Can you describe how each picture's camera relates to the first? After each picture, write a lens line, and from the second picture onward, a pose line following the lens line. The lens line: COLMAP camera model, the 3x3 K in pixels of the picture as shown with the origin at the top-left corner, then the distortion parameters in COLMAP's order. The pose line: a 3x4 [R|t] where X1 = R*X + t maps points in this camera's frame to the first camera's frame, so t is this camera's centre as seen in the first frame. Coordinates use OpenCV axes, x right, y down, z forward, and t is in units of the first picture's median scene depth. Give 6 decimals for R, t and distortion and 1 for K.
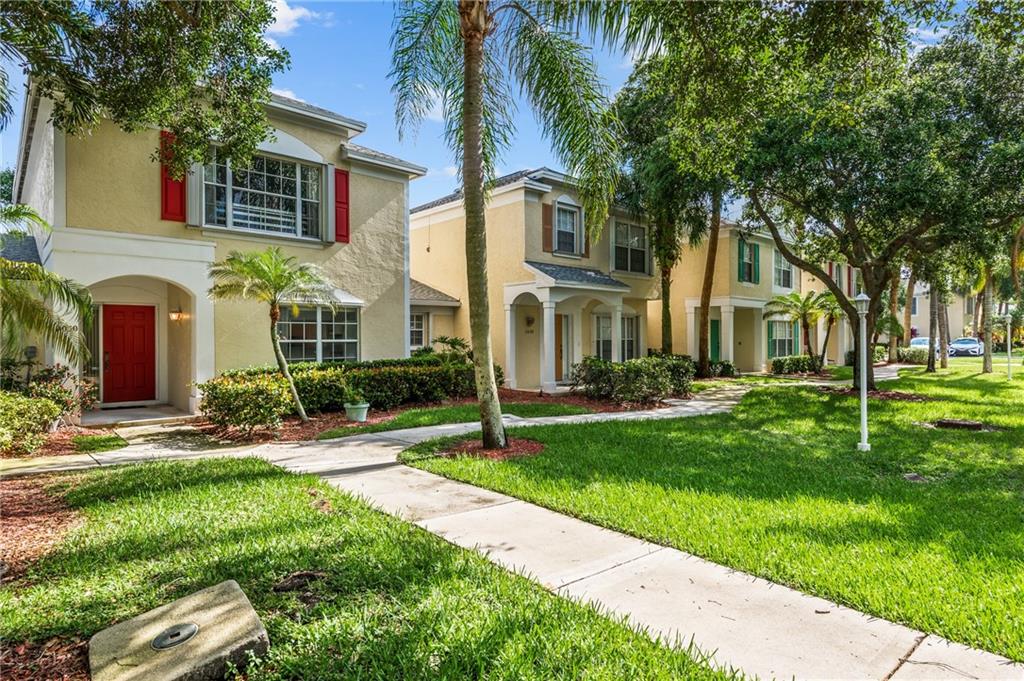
lens RADIAL K [[562.6, 0, 511.8], [0, 562.6, 335.8], [0, 0, 1]] dist [0.043651, -0.032847]
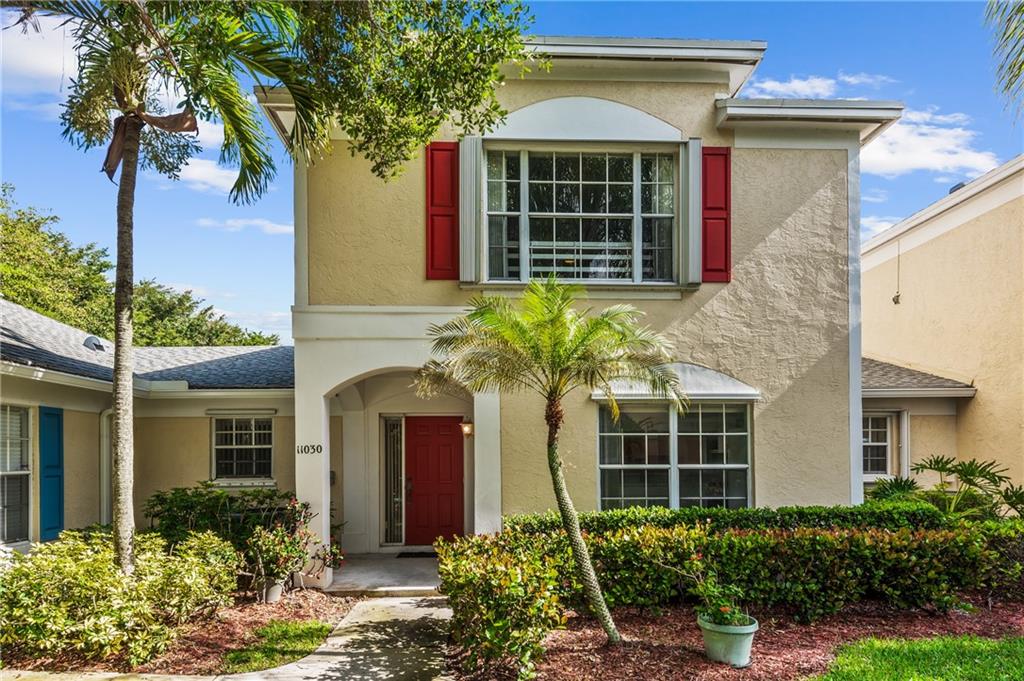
lens RADIAL K [[587.4, 0, 513.7], [0, 587.4, 450.5], [0, 0, 1]] dist [0.015741, 0.000230]
pose [[0.763375, -0.006137, -0.645927, -0.090748], [0.004500, 0.999981, -0.004184, -0.005367], [0.645940, 0.000287, 0.763388, 0.465645]]
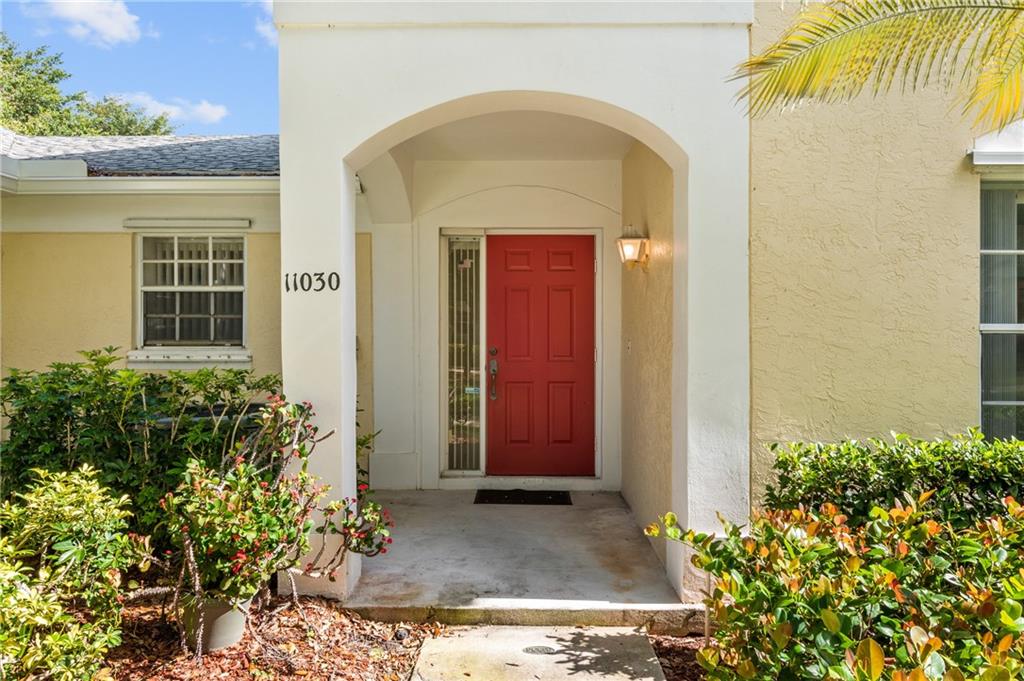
lens RADIAL K [[707.0, 0, 512.0], [0, 707.0, 340.5], [0, 0, 1]] dist [-0.000432, -0.000078]
pose [[0.725226, 0.023397, -0.688114, -0.334343], [-0.005044, 0.999576, 0.028671, 0.005730], [0.688493, -0.017322, 0.725036, 0.609479]]
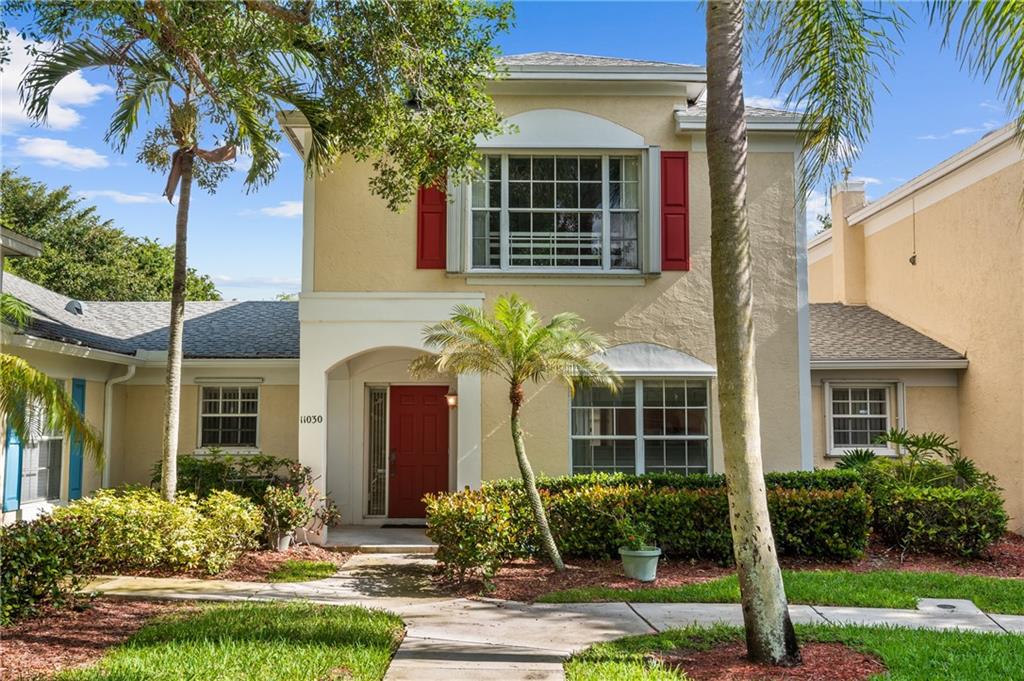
lens RADIAL K [[999.1, 0, 508.1], [0, 999.1, 315.5], [0, 0, 1]] dist [-0.025836, -0.003956]
pose [[0.742544, -0.069135, -0.666220, 0.271597], [-0.001703, 0.994461, -0.105096, -0.008314], [0.669795, 0.079173, 0.738313, 0.114585]]
